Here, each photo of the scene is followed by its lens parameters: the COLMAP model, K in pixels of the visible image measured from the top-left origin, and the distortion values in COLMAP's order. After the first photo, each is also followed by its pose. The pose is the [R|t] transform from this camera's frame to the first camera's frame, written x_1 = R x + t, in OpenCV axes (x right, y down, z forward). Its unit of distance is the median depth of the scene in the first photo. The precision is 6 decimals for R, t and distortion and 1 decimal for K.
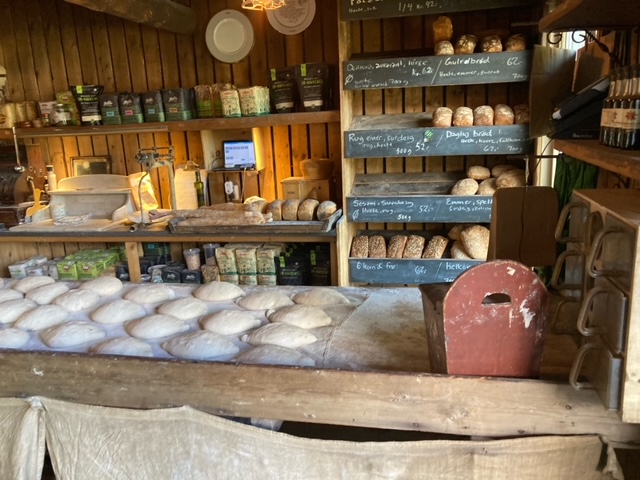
lens RADIAL K [[529.9, 0, 320.0], [0, 529.9, 240.0], [0, 0, 1]] dist [0.005893, -0.006277]
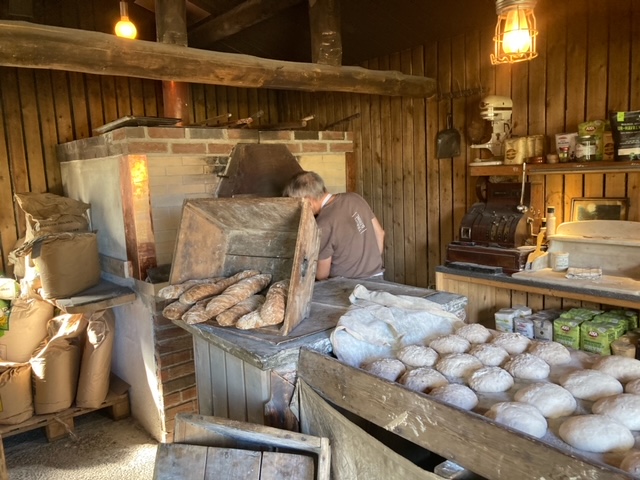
lens RADIAL K [[521.1, 0, 320.0], [0, 521.1, 240.0], [0, 0, 1]] dist [0.028800, 0.000218]
pose [[0.780759, 0.090589, -0.618231, -0.287125], [-0.134191, 0.990657, -0.024308, -0.014405], [0.610253, 0.101940, 0.785620, 0.100361]]
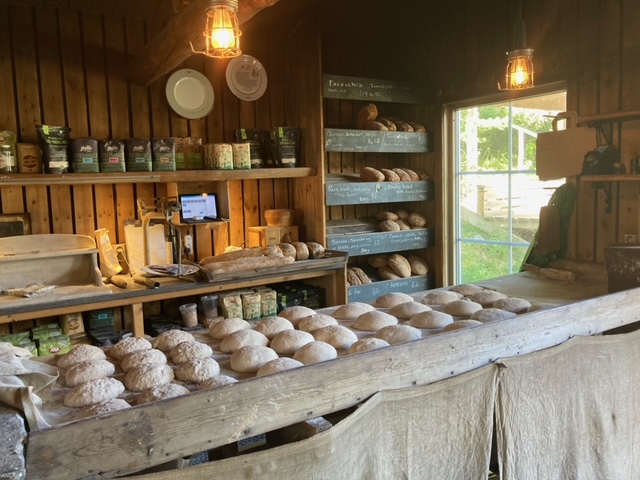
lens RADIAL K [[529.9, 0, 320.0], [0, 529.9, 240.0], [0, 0, 1]] dist [0.005893, -0.006277]
pose [[0.710513, -0.049532, 0.701939, -0.713935], [0.157035, 0.983524, -0.089551, 0.025111], [-0.685938, 0.173857, 0.706585, 0.148780]]
